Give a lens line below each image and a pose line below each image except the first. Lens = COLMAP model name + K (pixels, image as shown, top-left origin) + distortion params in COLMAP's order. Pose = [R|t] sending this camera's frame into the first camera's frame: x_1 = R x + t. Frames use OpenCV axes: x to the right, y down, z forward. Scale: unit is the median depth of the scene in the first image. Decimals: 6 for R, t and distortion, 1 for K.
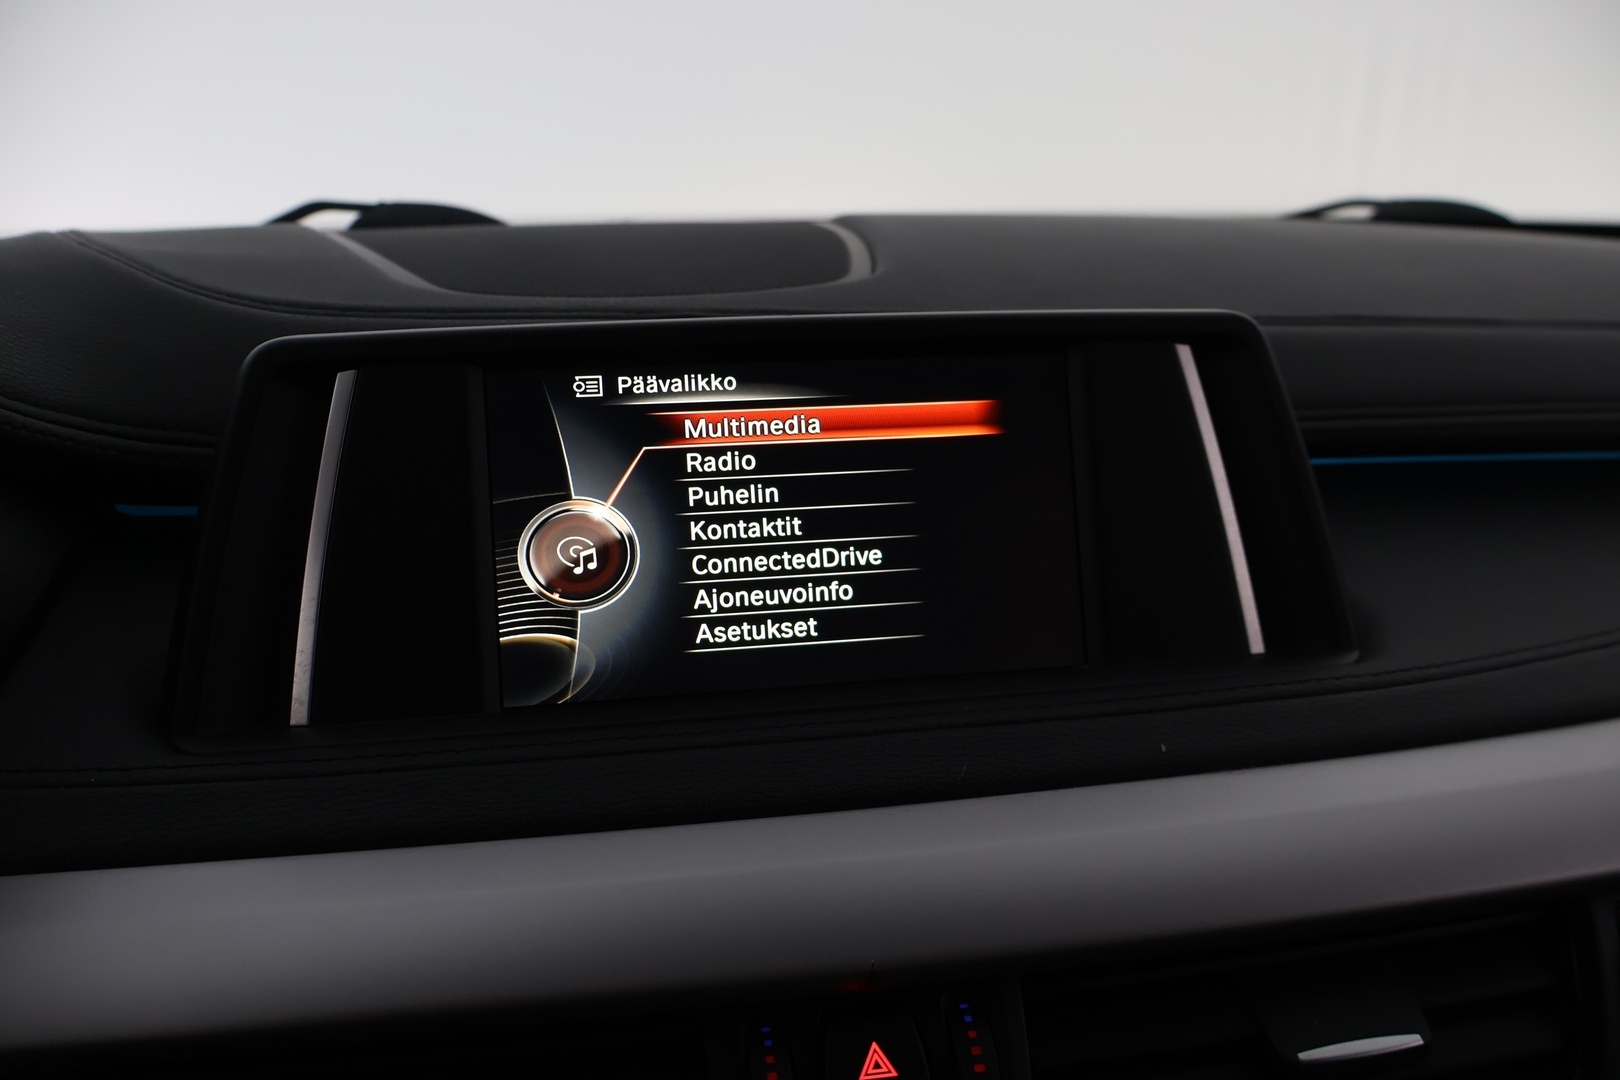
lens RADIAL K [[1469.1, 0, 814.0], [0, 1469.1, 544.9], [0, 0, 1]] dist [-0.011940, -0.002383]
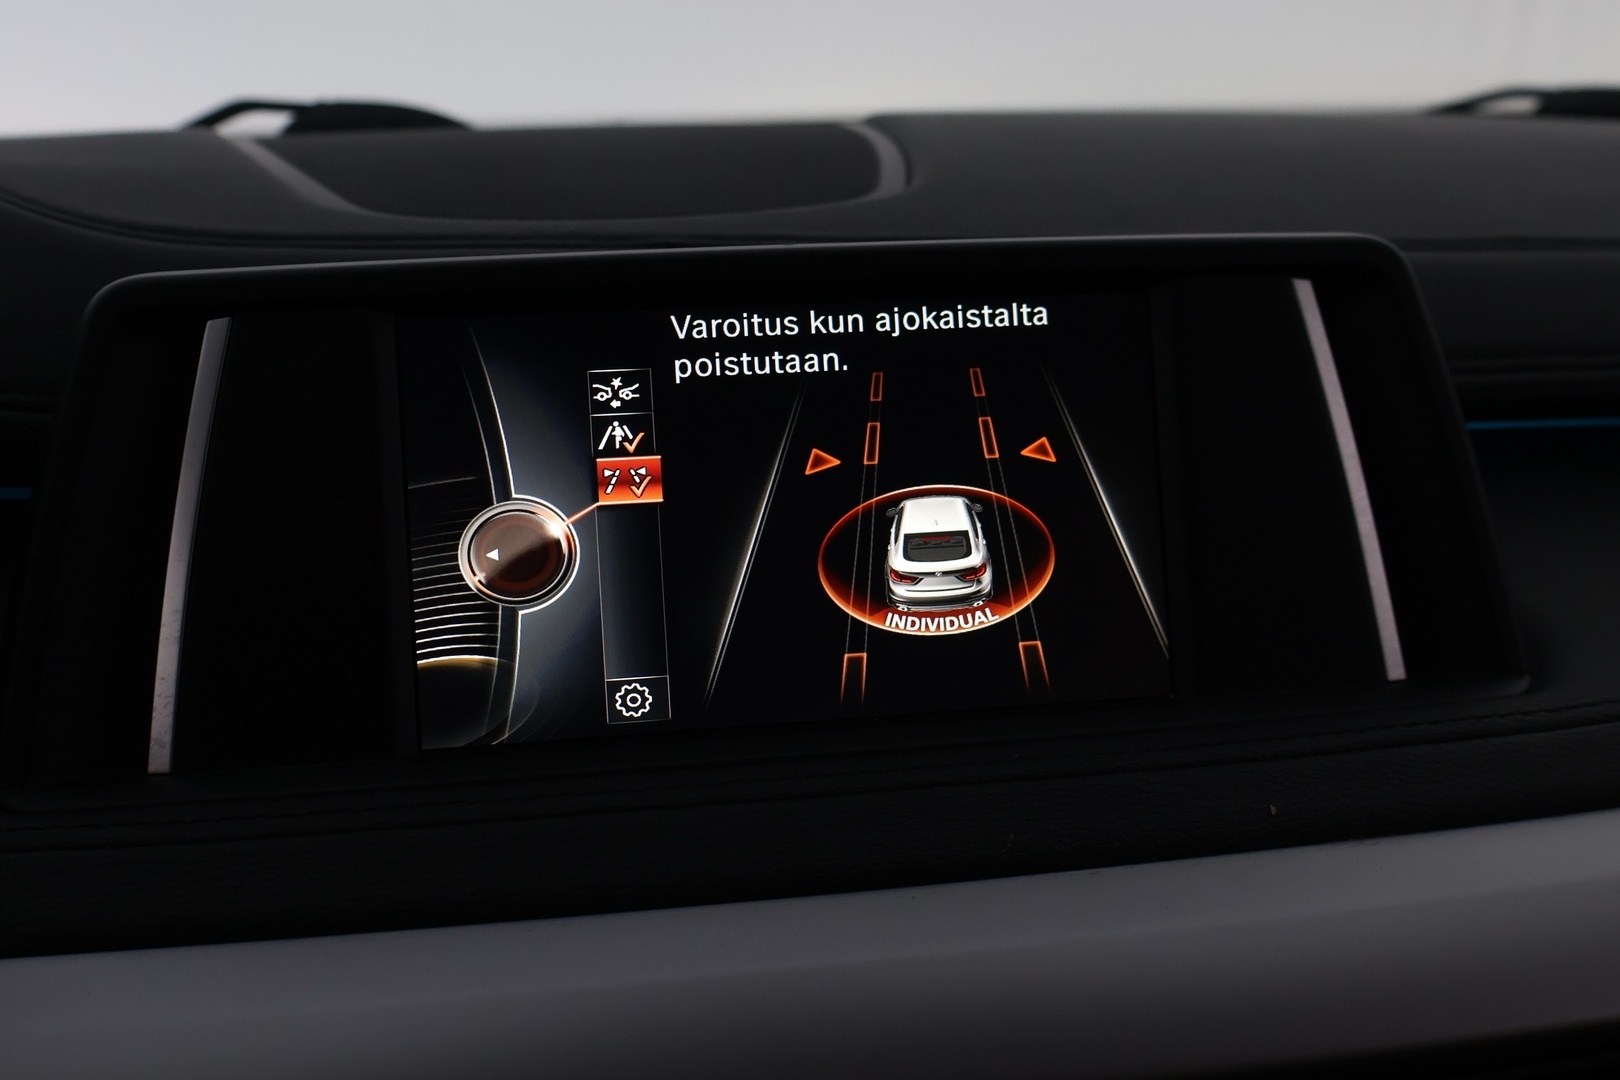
lens RADIAL K [[1685.8, 0, 809.4], [0, 1685.8, 537.2], [0, 0, 1]] dist [0.004241, 0.000000]
pose [[0.999376, 0.002220, -0.035253, 0.023456], [-0.001340, 0.999687, 0.024982, -0.022442], [0.035297, -0.024919, 0.999066, 0.100397]]
